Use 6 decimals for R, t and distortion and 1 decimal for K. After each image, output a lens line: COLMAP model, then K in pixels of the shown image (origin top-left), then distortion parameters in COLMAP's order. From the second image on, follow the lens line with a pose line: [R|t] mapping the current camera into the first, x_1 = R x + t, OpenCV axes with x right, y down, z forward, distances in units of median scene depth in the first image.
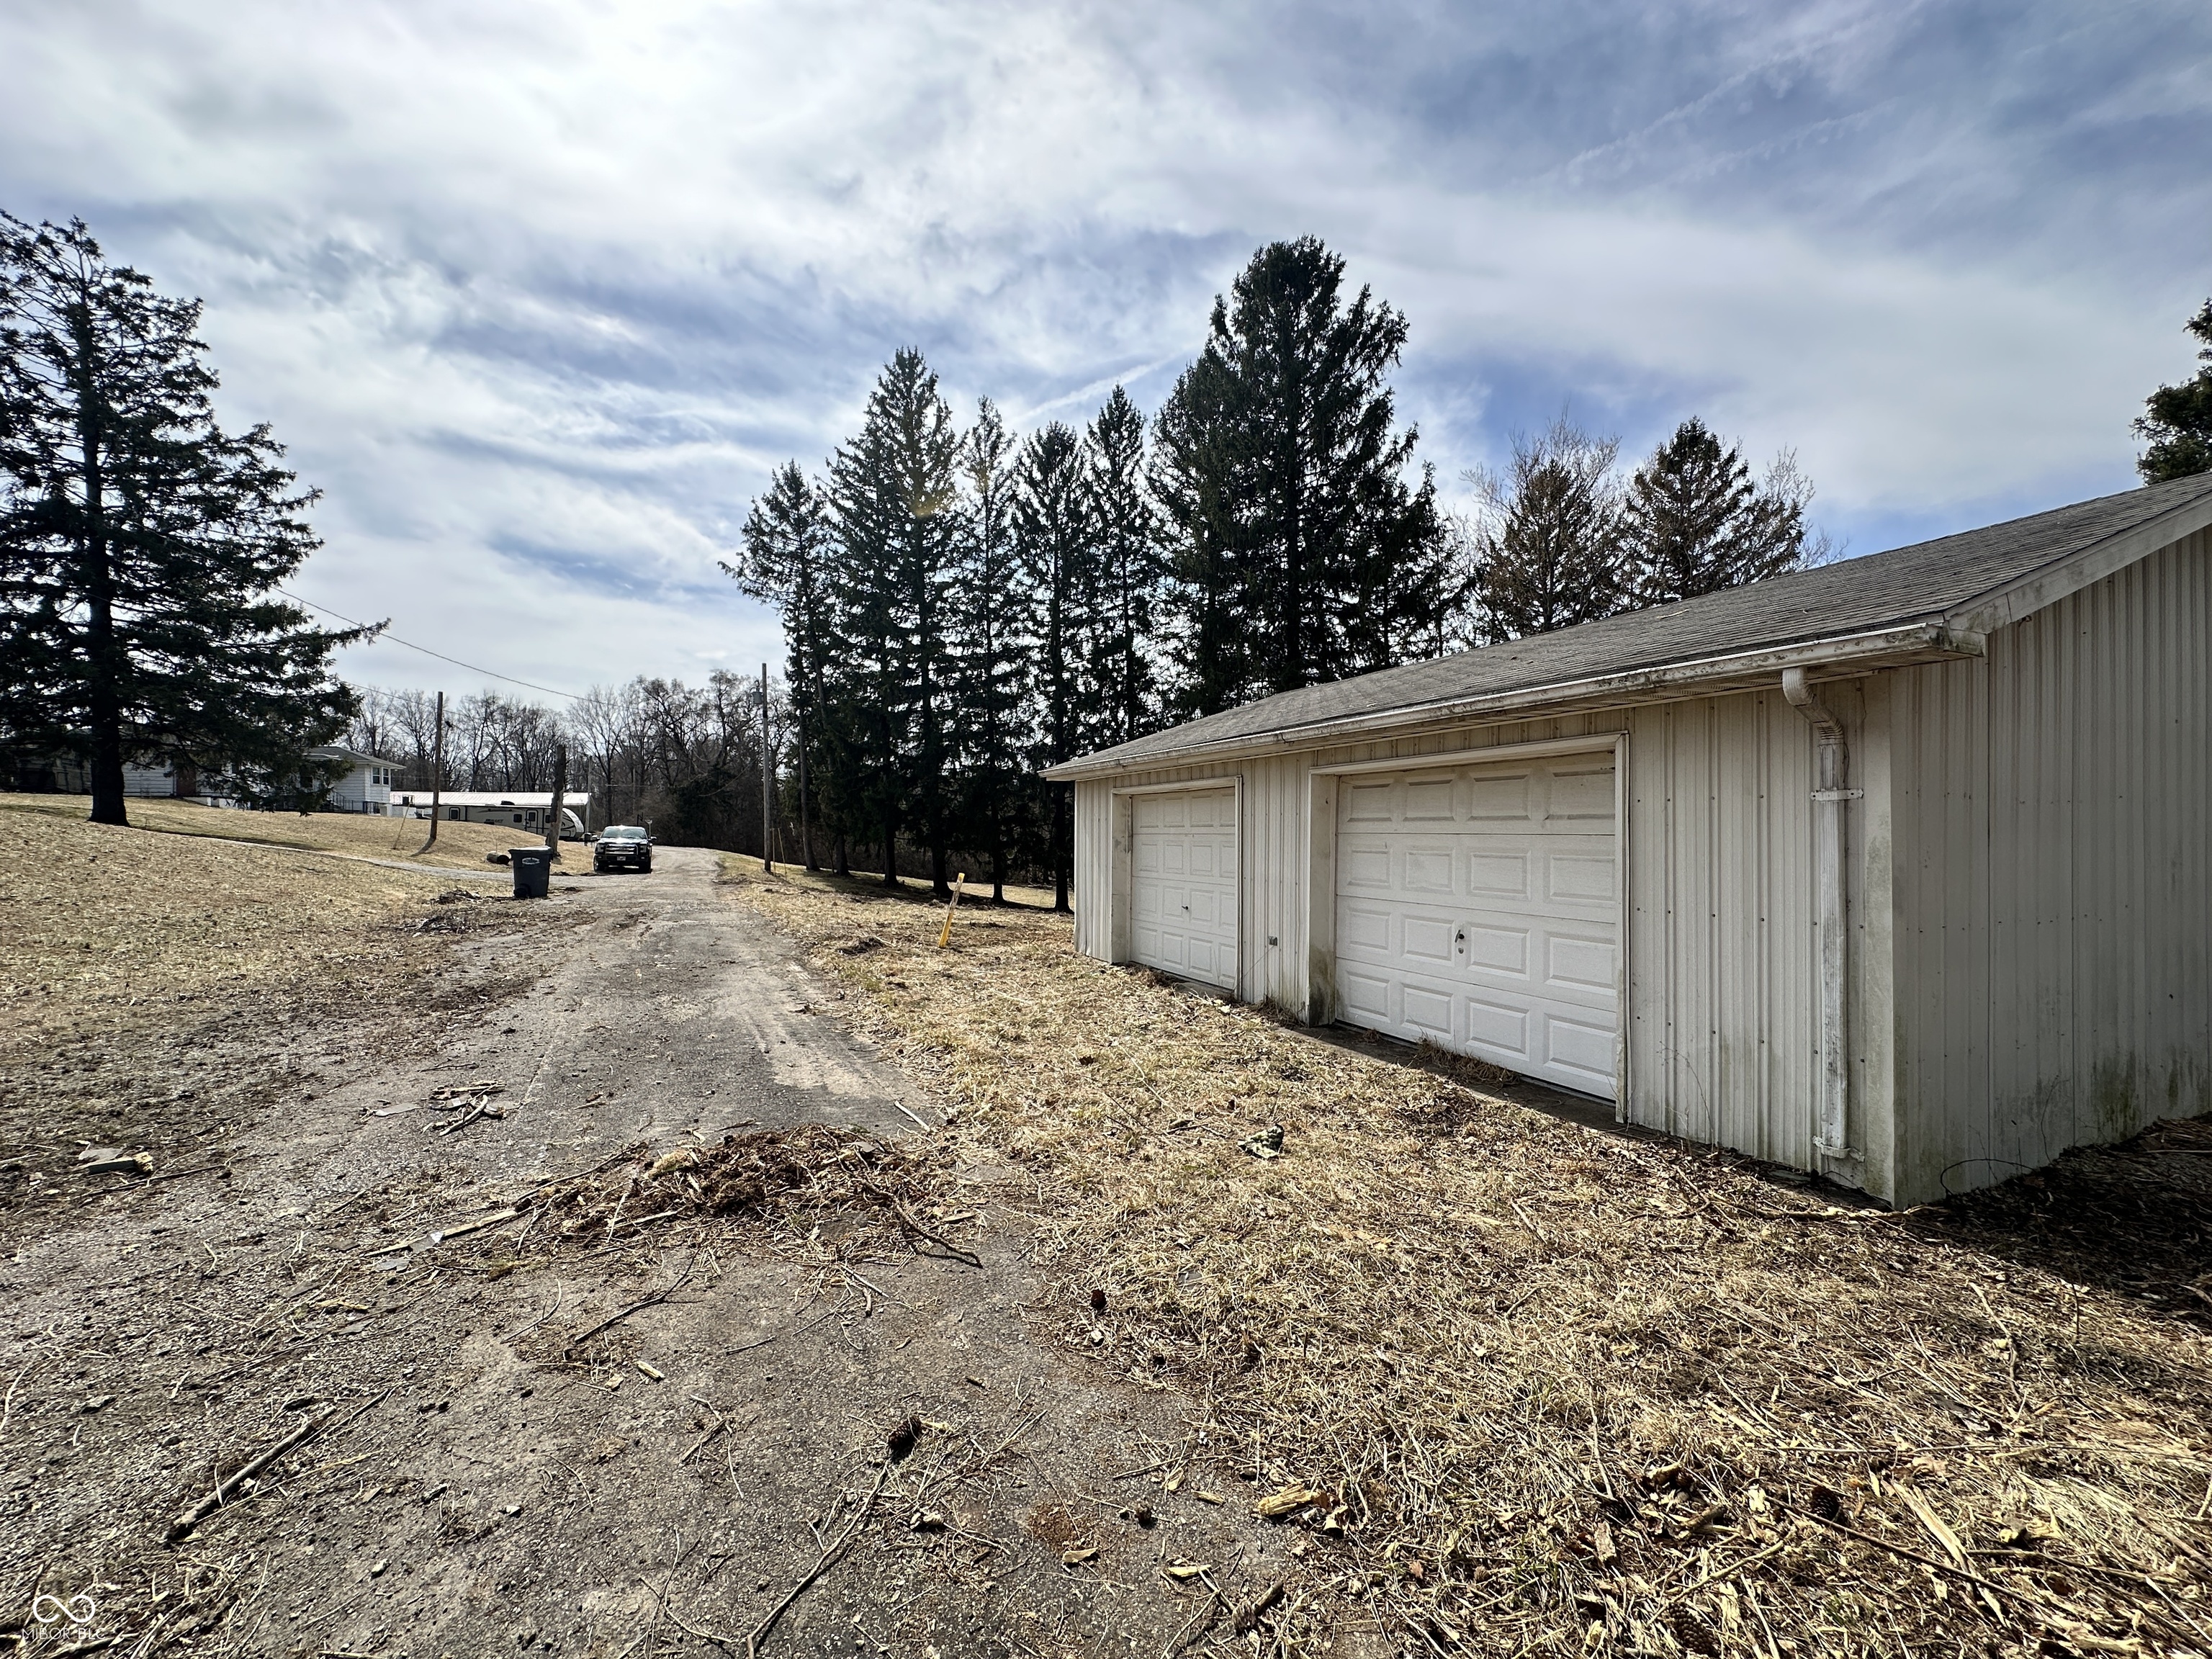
lens RADIAL K [[892.9, 0, 1100.4], [0, 892.9, 819.3], [0, 0, 1]] dist [0.001284, 0.000131]
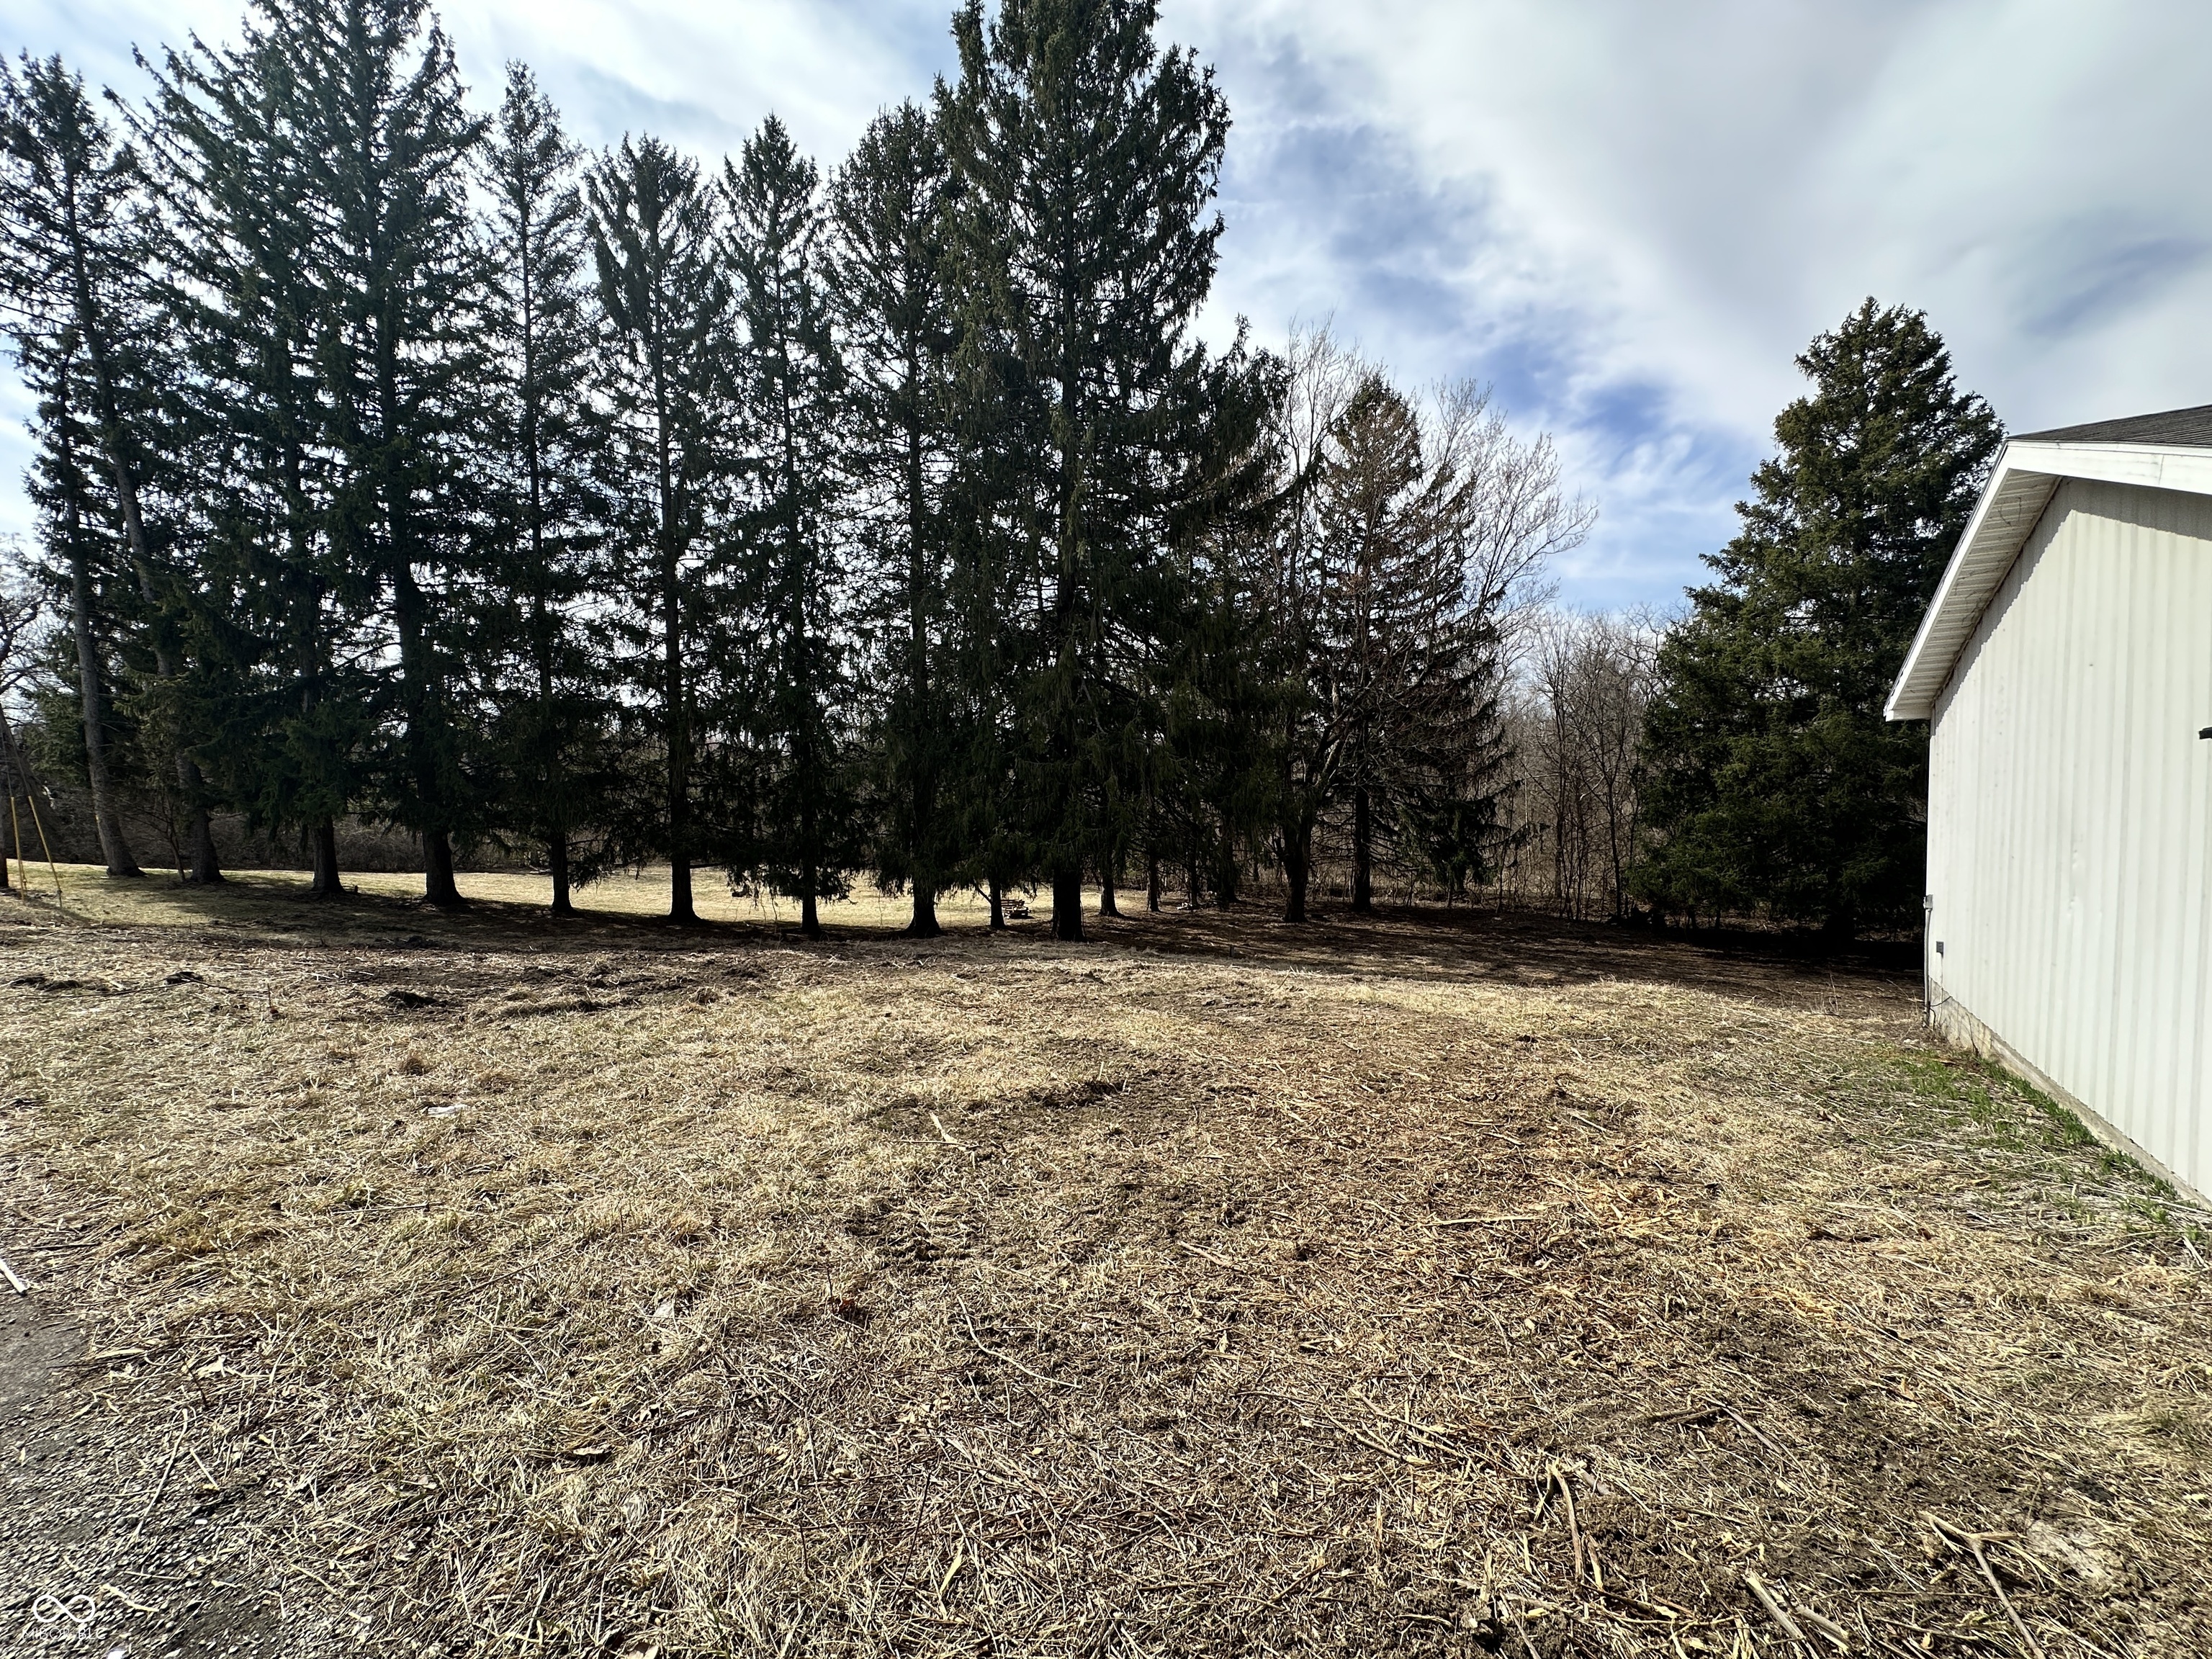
lens RADIAL K [[892.9, 0, 1087.5], [0, 892.9, 816.9], [0, 0, 1]] dist [0.001284, 0.000131]
pose [[0.845609, -0.029560, 0.532984, -0.141514], [0.008511, 0.999085, 0.041908, 0.005810], [-0.533736, -0.030901, 0.845087, 0.287117]]
